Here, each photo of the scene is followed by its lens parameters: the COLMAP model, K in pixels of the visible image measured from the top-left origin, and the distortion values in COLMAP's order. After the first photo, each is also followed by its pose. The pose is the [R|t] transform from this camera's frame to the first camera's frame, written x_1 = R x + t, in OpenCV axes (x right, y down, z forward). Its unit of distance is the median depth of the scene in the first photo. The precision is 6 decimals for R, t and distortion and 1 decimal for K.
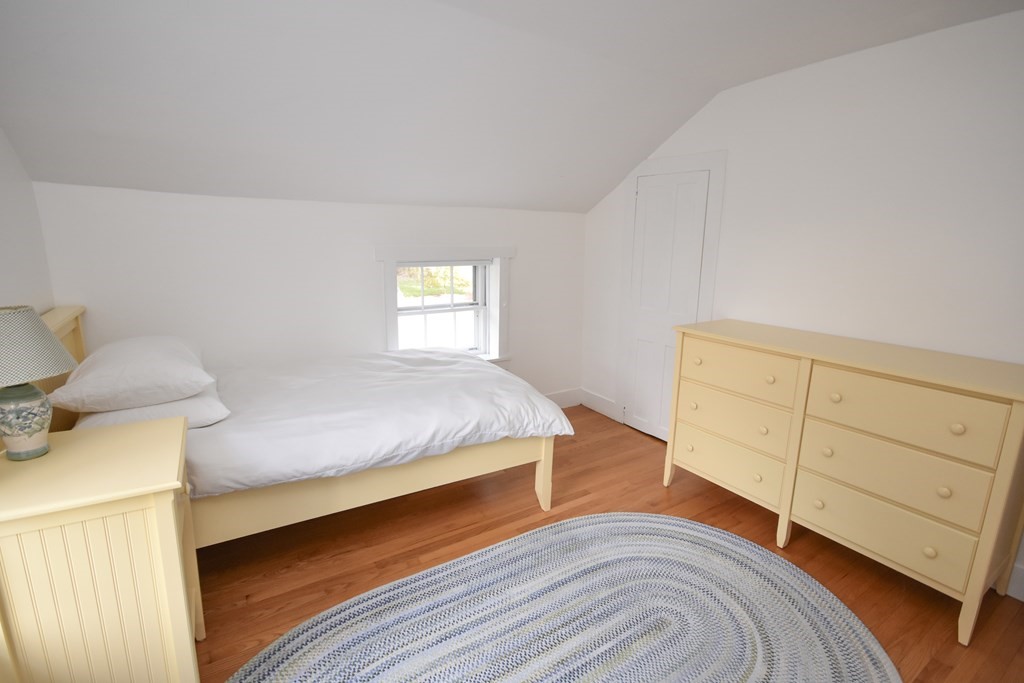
lens RADIAL K [[487.0, 0, 512.0], [0, 487.0, 341.5], [0, 0, 1]] dist [0.001567, 0.000345]
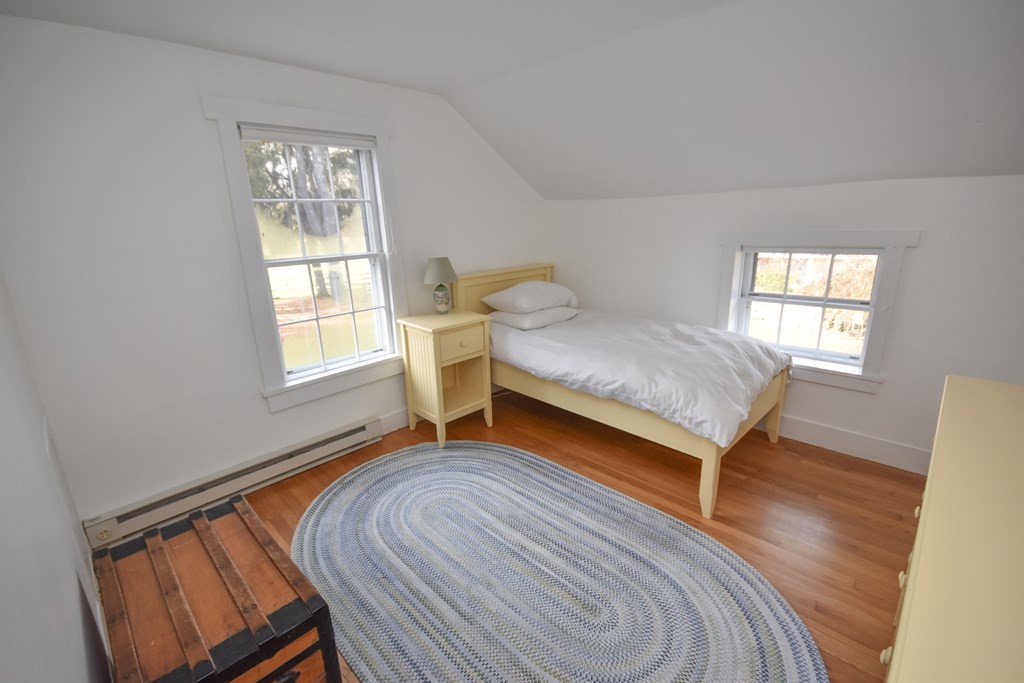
lens RADIAL K [[457.6, 0, 507.5], [0, 457.6, 344.4], [0, 0, 1]] dist [0.000299, -0.000005]
pose [[0.198390, 0.232289, -0.952199, 0.914992], [-0.176484, 0.964097, 0.198421, -0.098185], [0.964103, 0.128683, 0.232262, 0.465599]]
